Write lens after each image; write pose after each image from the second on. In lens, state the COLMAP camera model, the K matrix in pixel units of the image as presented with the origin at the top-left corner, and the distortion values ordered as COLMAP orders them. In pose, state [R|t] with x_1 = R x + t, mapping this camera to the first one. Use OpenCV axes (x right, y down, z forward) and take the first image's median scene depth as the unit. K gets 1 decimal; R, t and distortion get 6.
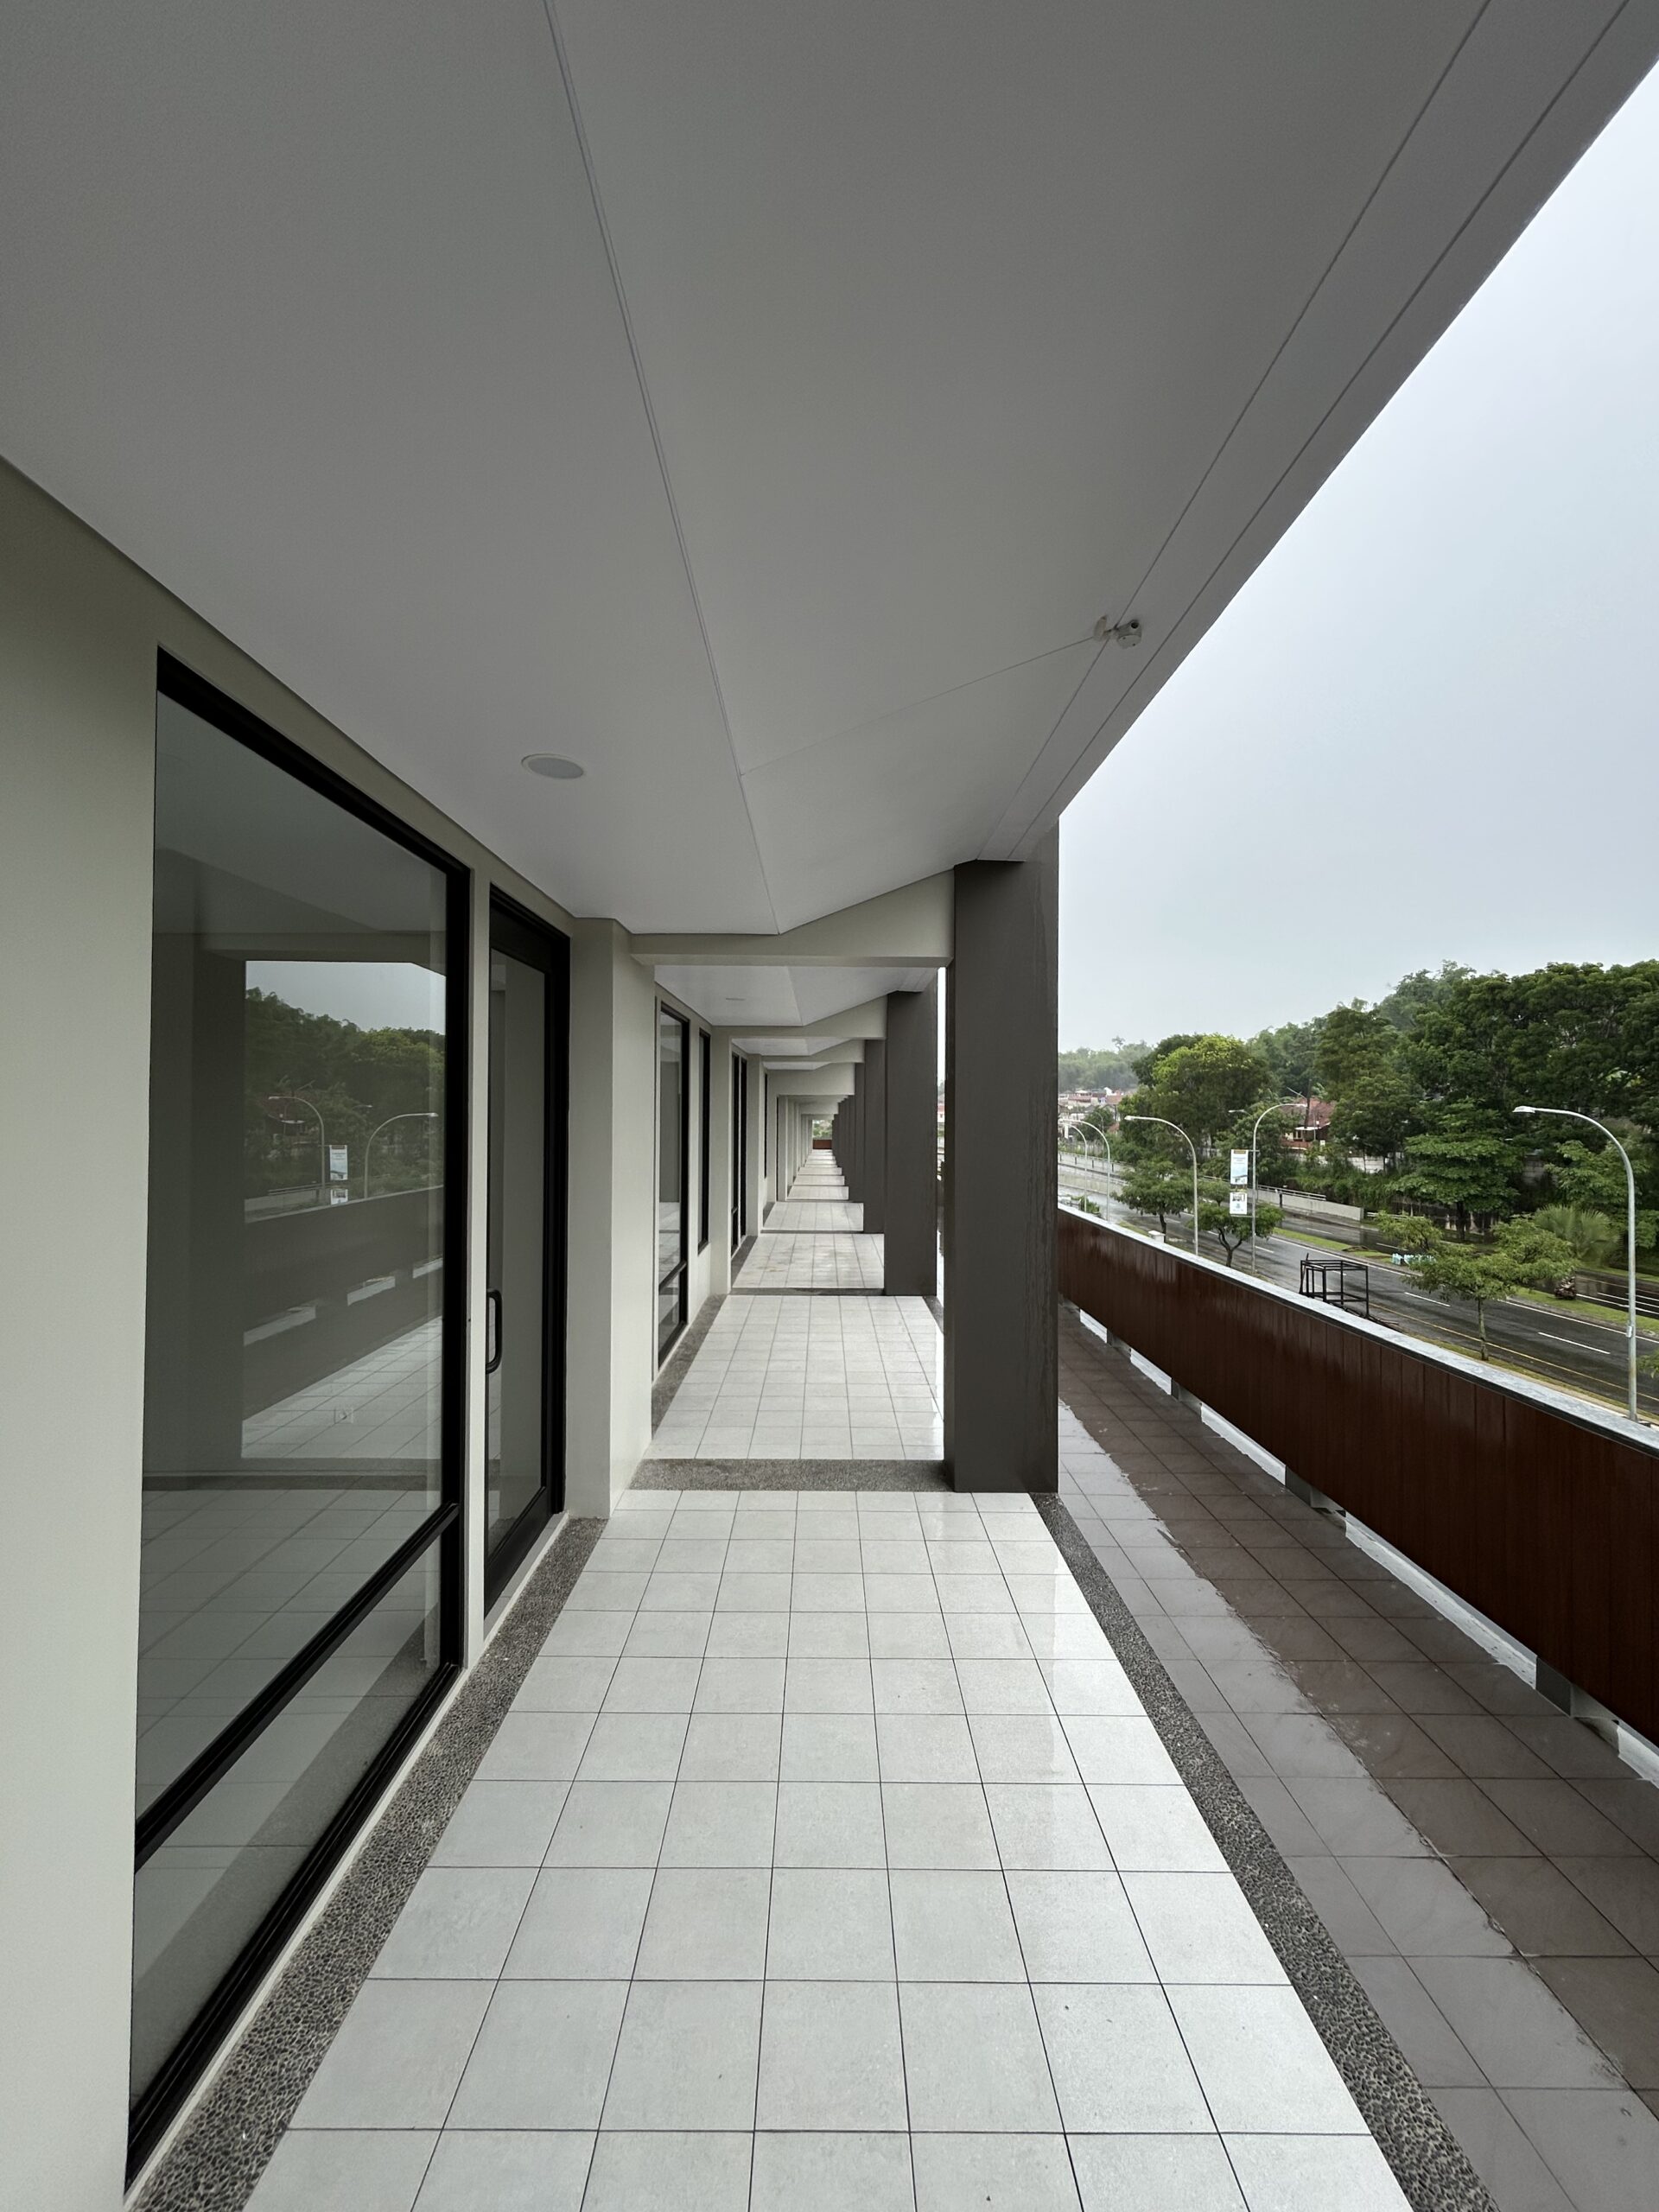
lens RADIAL K [[897.8, 0, 829.0], [0, 897.8, 1100.1], [0, 0, 1]] dist [0.002311, 0.000689]
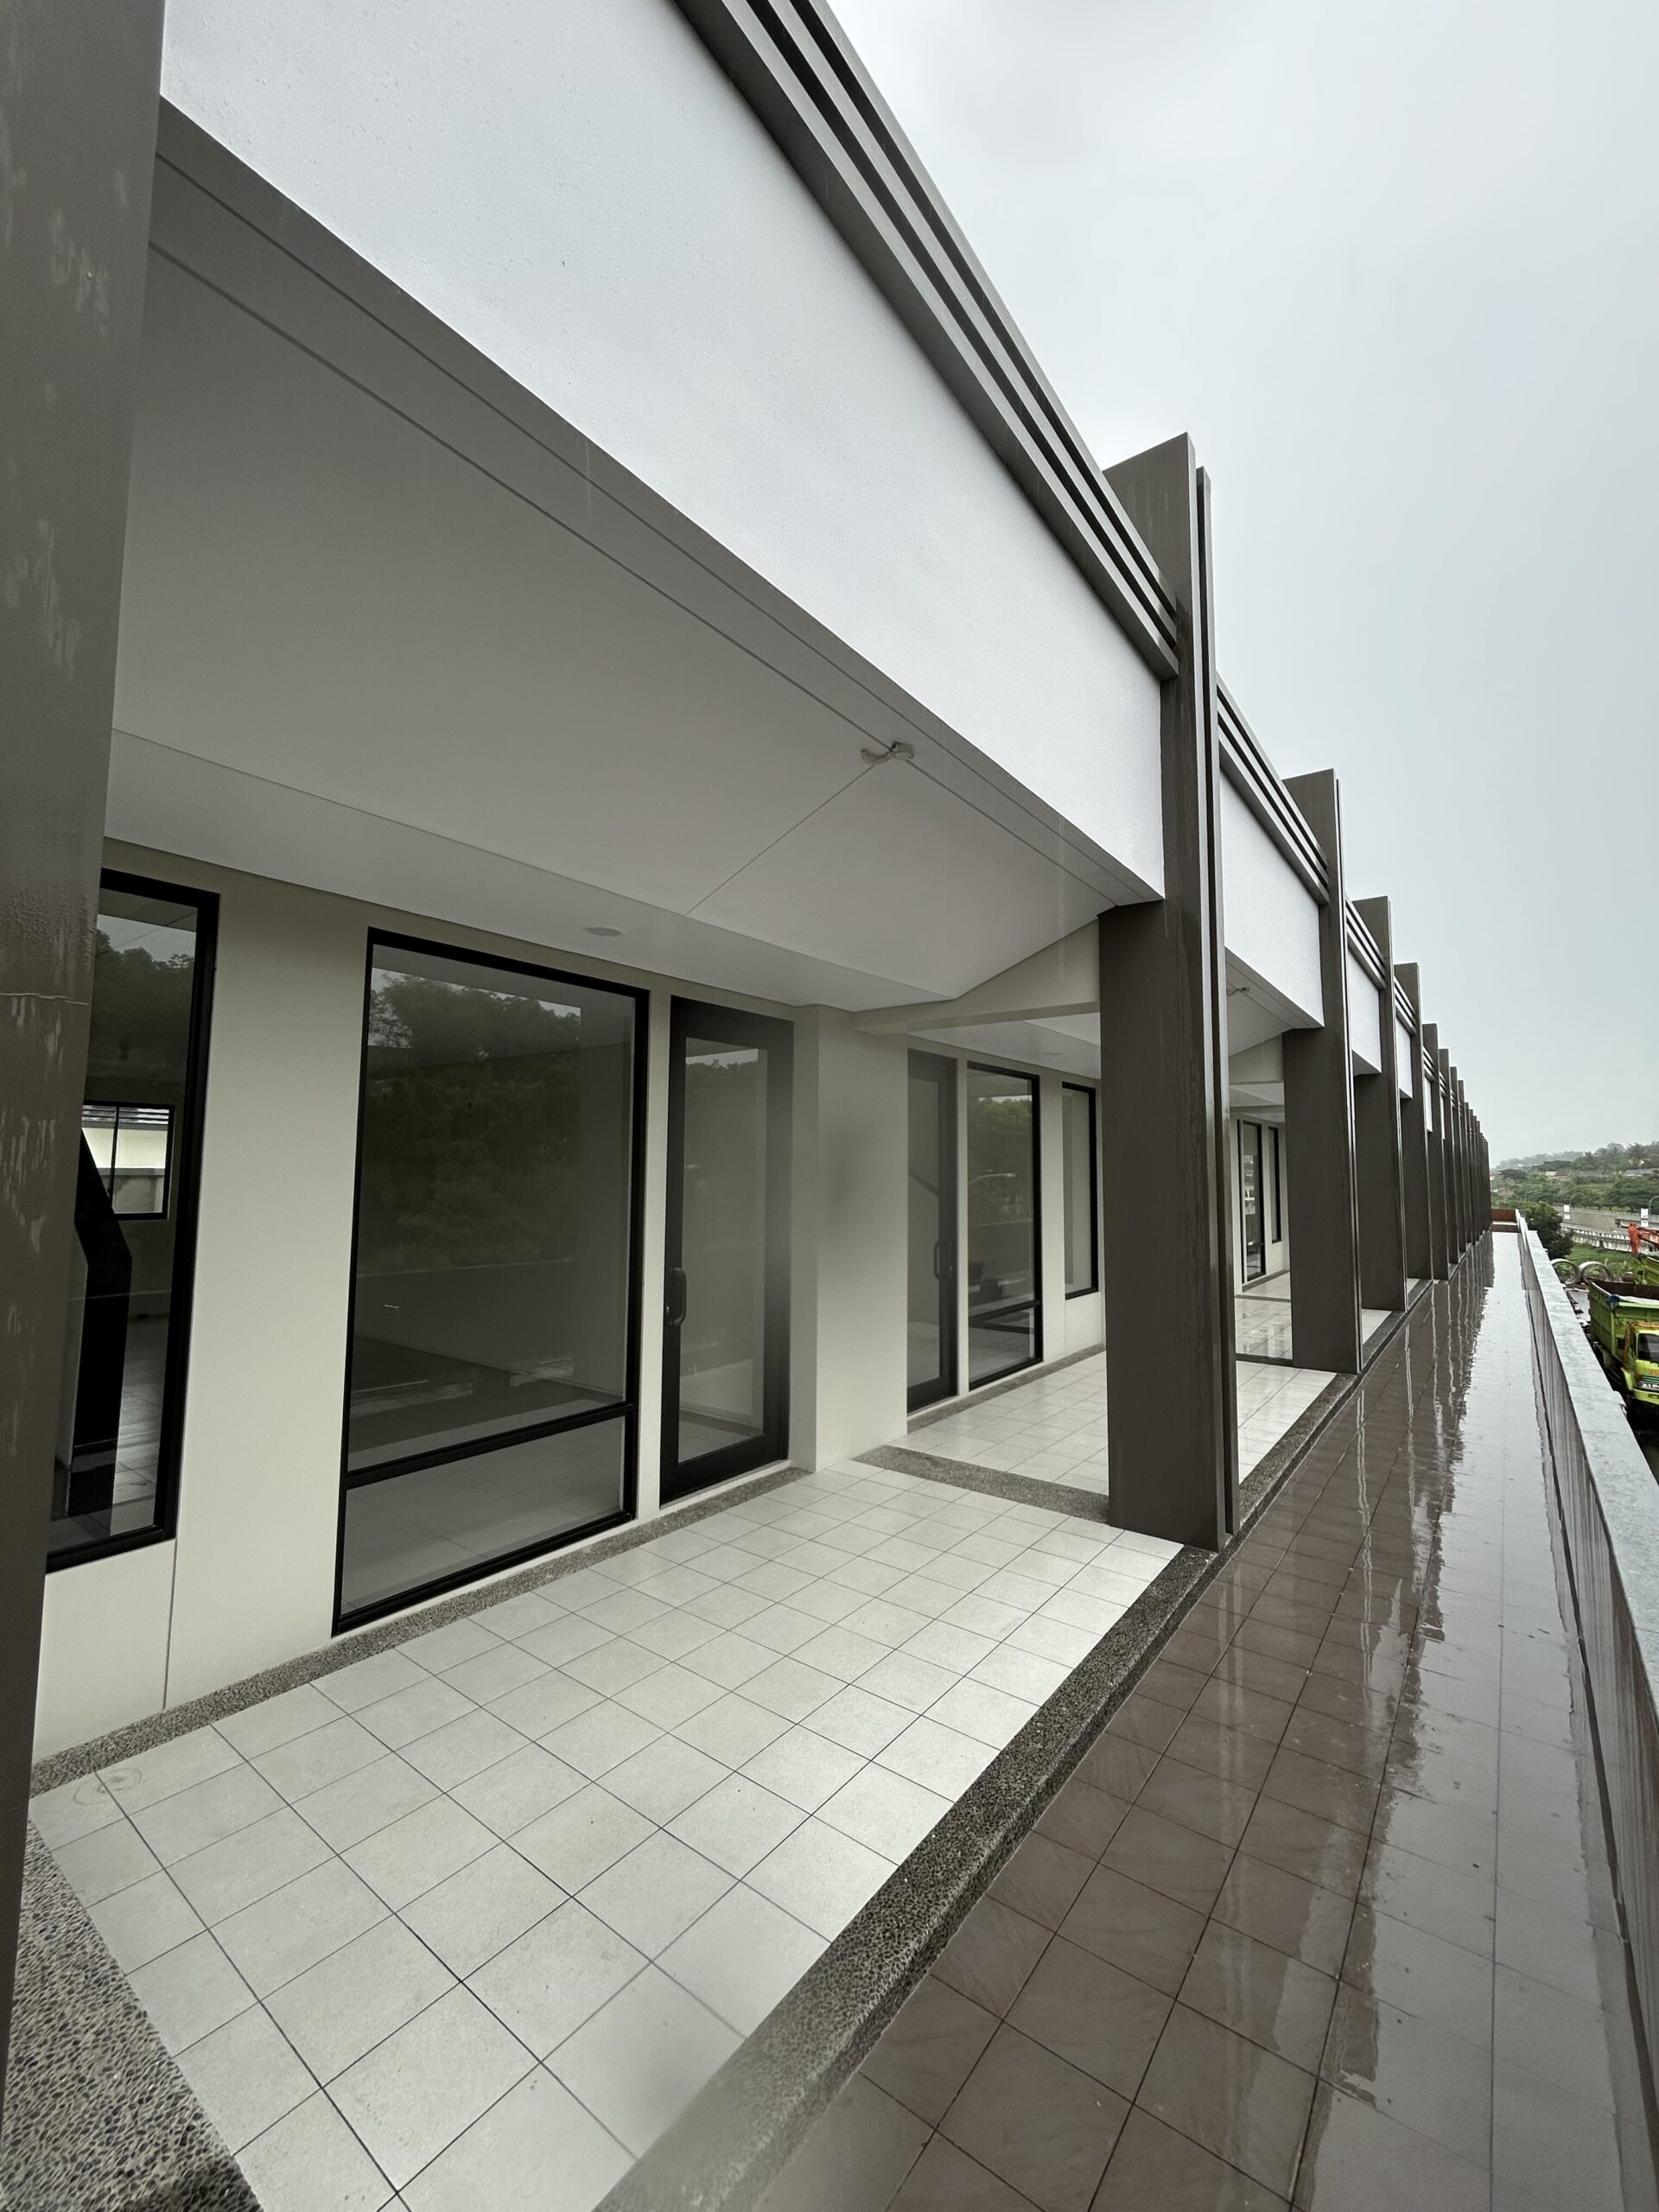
lens RADIAL K [[897.8, 0, 827.4], [0, 897.8, 1107.9], [0, 0, 1]] dist [0.002311, 0.000689]
pose [[0.792115, -0.042958, -0.608859, 0.531476], [0.005396, 0.997974, -0.063392, 0.030188], [0.610348, 0.046928, 0.790742, -0.015405]]
